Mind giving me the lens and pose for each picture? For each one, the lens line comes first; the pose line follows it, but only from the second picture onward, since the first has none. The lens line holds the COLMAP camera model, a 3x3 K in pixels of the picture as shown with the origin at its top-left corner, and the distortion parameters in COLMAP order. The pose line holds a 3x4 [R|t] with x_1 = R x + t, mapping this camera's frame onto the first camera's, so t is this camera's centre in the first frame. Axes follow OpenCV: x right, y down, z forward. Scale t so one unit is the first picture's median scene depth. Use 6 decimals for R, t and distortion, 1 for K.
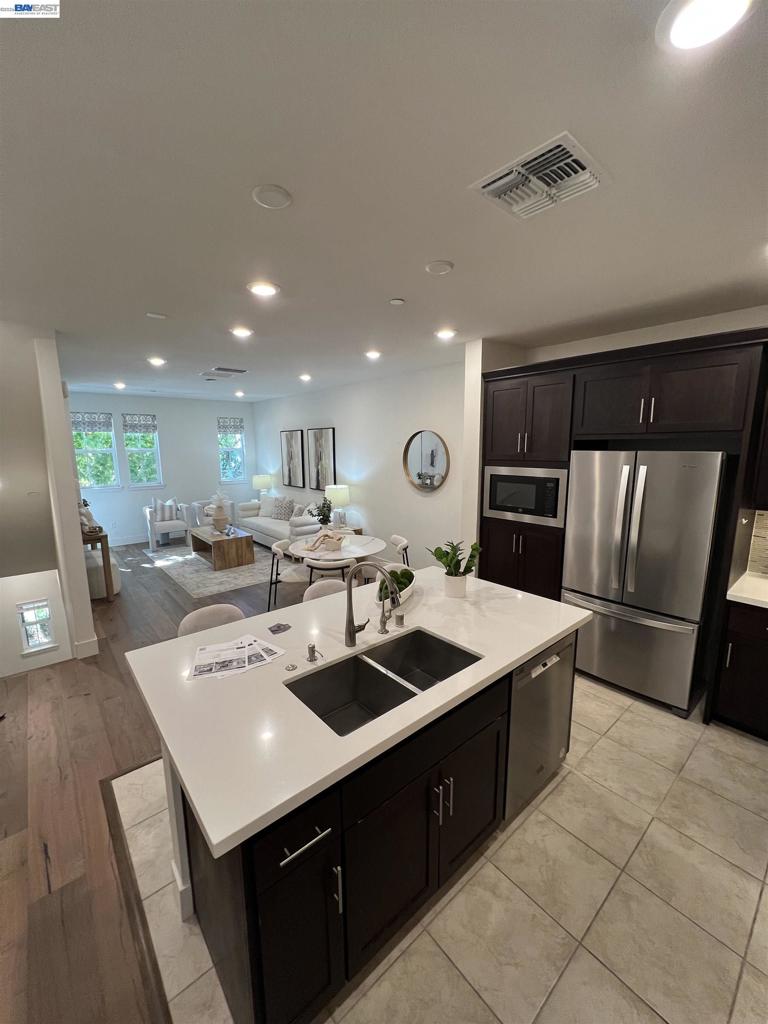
lens RADIAL K [[412.9, 0, 384.0], [0, 412.9, 512.0], [0, 0, 1]] dist [-0.000161, 0.000032]
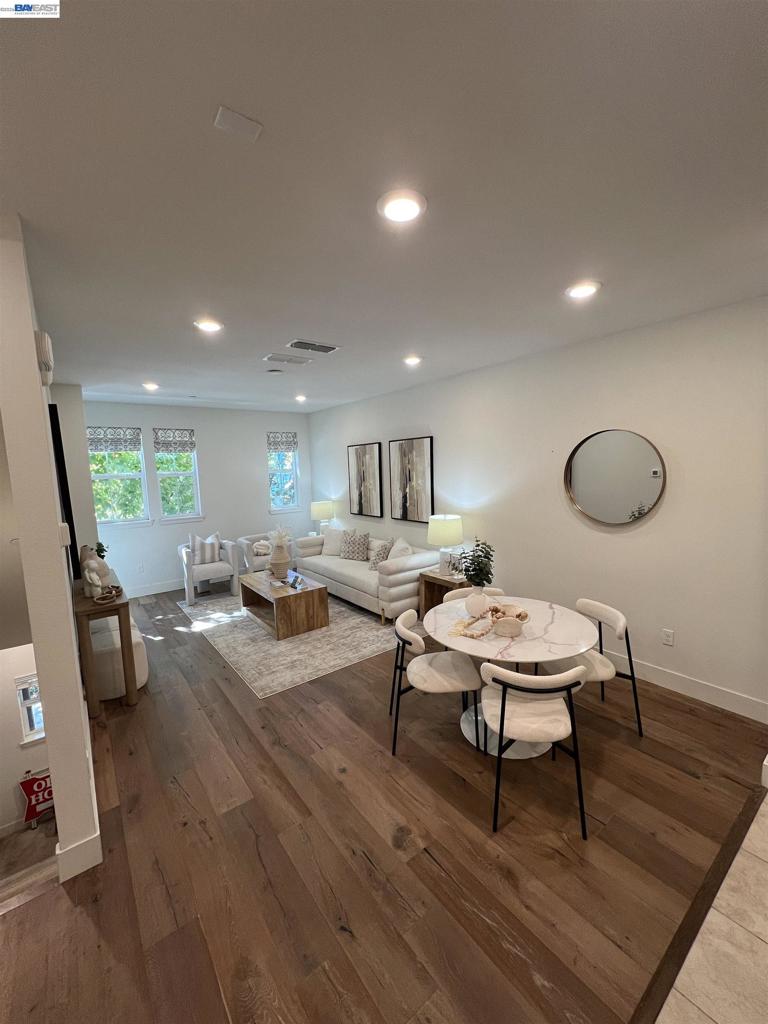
lens RADIAL K [[411.7, 0, 384.0], [0, 411.7, 512.0], [0, 0, 1]] dist [0.000430, -0.000095]
pose [[0.998460, -0.017891, -0.052517, -0.161724], [0.015151, 0.998526, -0.052120, -0.031052], [0.053372, 0.051244, 0.997259, 0.256426]]
